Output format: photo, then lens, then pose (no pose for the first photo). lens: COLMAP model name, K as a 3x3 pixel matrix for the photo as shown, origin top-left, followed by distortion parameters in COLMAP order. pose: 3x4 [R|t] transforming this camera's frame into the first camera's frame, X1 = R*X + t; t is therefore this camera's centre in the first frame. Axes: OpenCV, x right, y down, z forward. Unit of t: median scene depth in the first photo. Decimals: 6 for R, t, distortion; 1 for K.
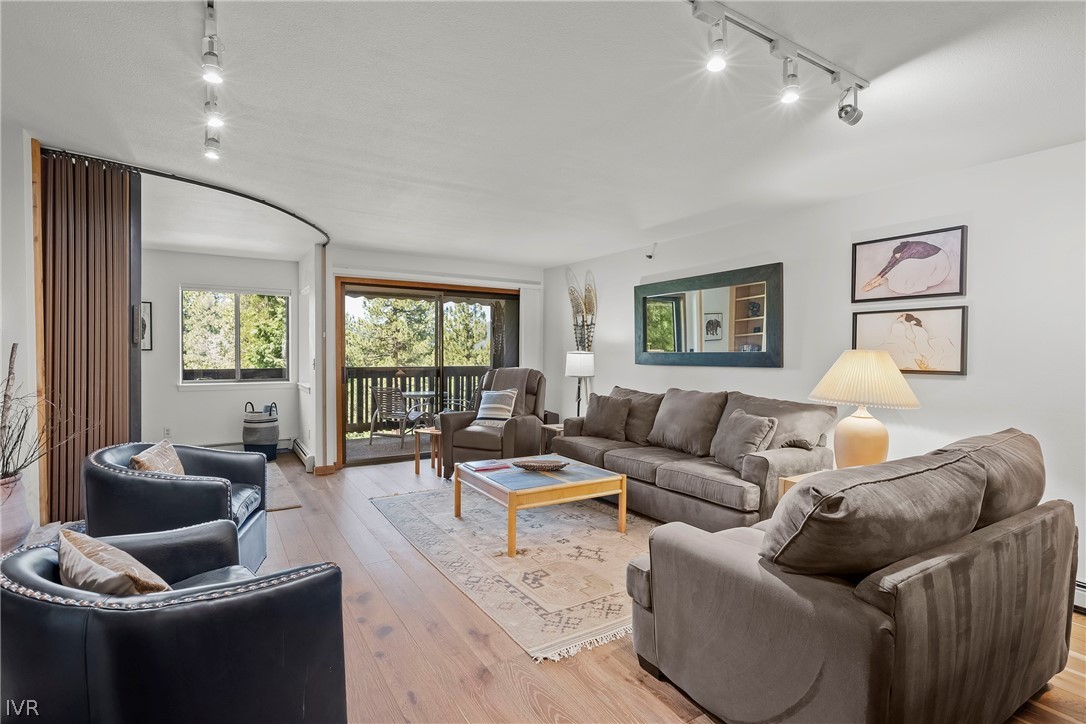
lens RADIAL K [[513.9, 0, 516.2], [0, 513.9, 358.9], [0, 0, 1]] dist [-0.002124, -0.000164]
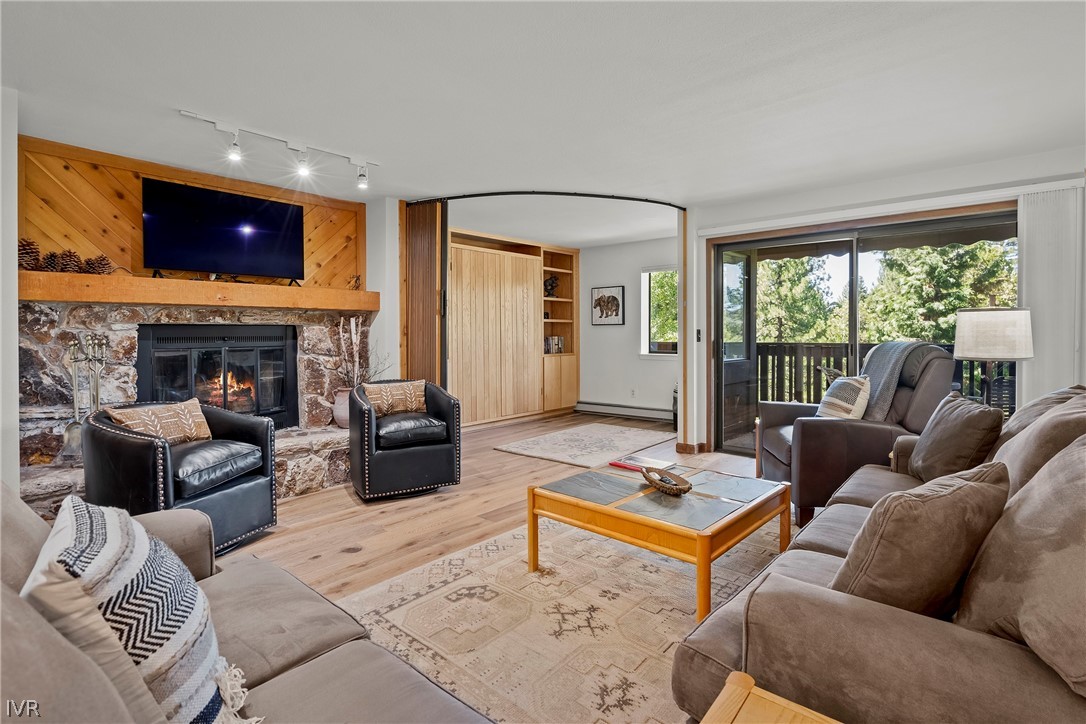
lens RADIAL K [[521.2, 0, 552.0], [0, 521.2, 333.5], [0, 0, 1]] dist [-0.003609, -0.000482]
pose [[0.325674, -0.005142, -0.945468, 0.377588], [-0.011317, 0.999892, -0.009336, 0.015939], [0.945415, 0.013740, 0.325580, 0.385942]]
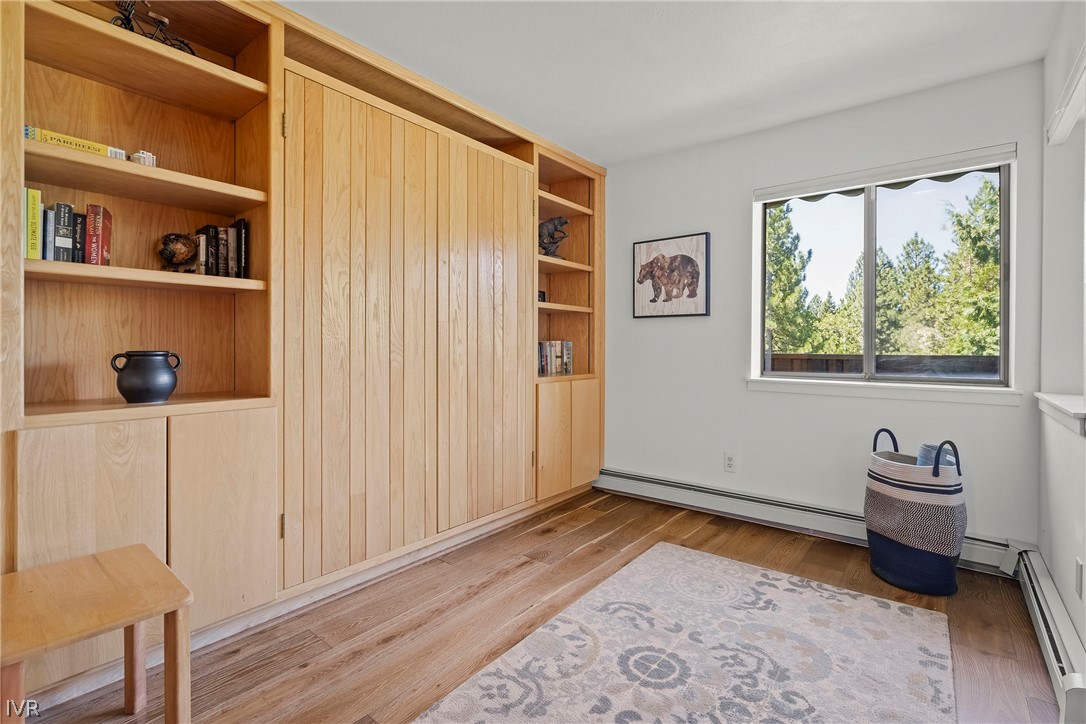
lens RADIAL K [[499.5, 0, 533.6], [0, 499.5, 349.9], [0, 0, 1]] dist [-0.004468, -0.001349]
pose [[0.348292, 0.004026, -0.937378, -0.225973], [-0.019440, 0.999807, -0.002929, 0.024454], [0.937185, 0.019243, 0.348303, 0.558340]]
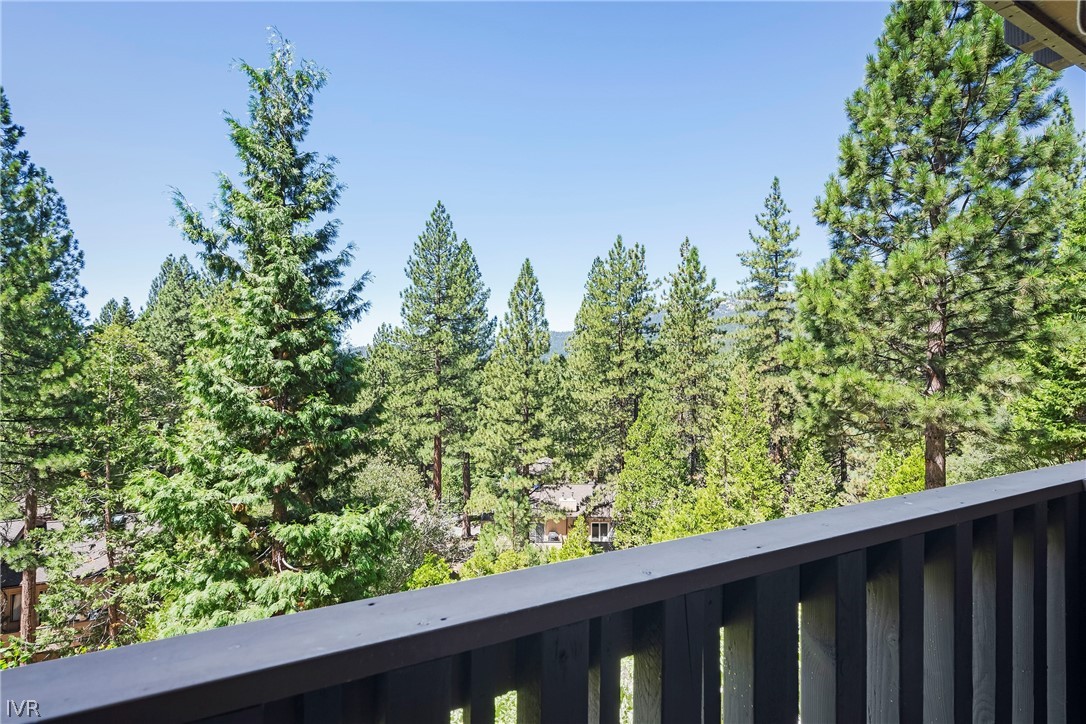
lens RADIAL K [[529.0, 0, 537.4], [0, 529.0, 354.4], [0, 0, 1]] dist [-0.000109, 0.000210]
pose [[0.999364, -0.001396, -0.035632, -0.341931], [0.000147, 0.999386, -0.035031, -0.033991], [0.035659, 0.035004, 0.998751, 1.102275]]
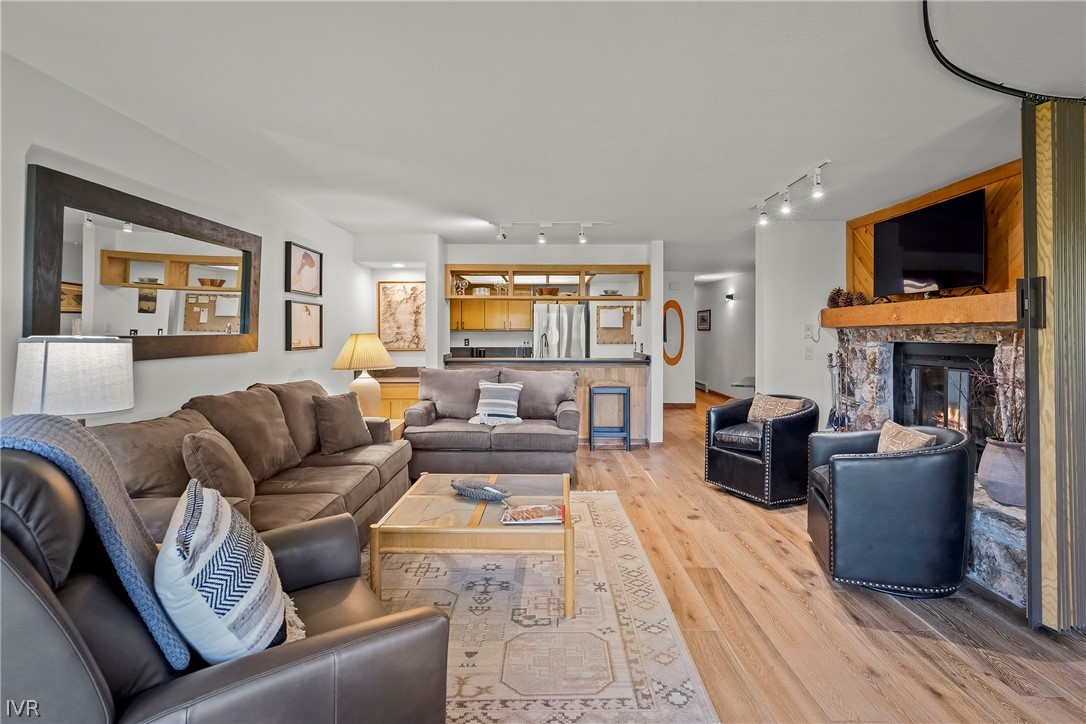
lens RADIAL K [[527.5, 0, 547.5], [0, 527.5, 325.5], [0, 0, 1]] dist [-0.000798, -0.000101]
pose [[-0.868044, 0.001318, 0.496485, -0.246852], [0.002732, 0.999994, 0.002122, -0.018480], [-0.496479, 0.003199, -0.868043, 0.963221]]
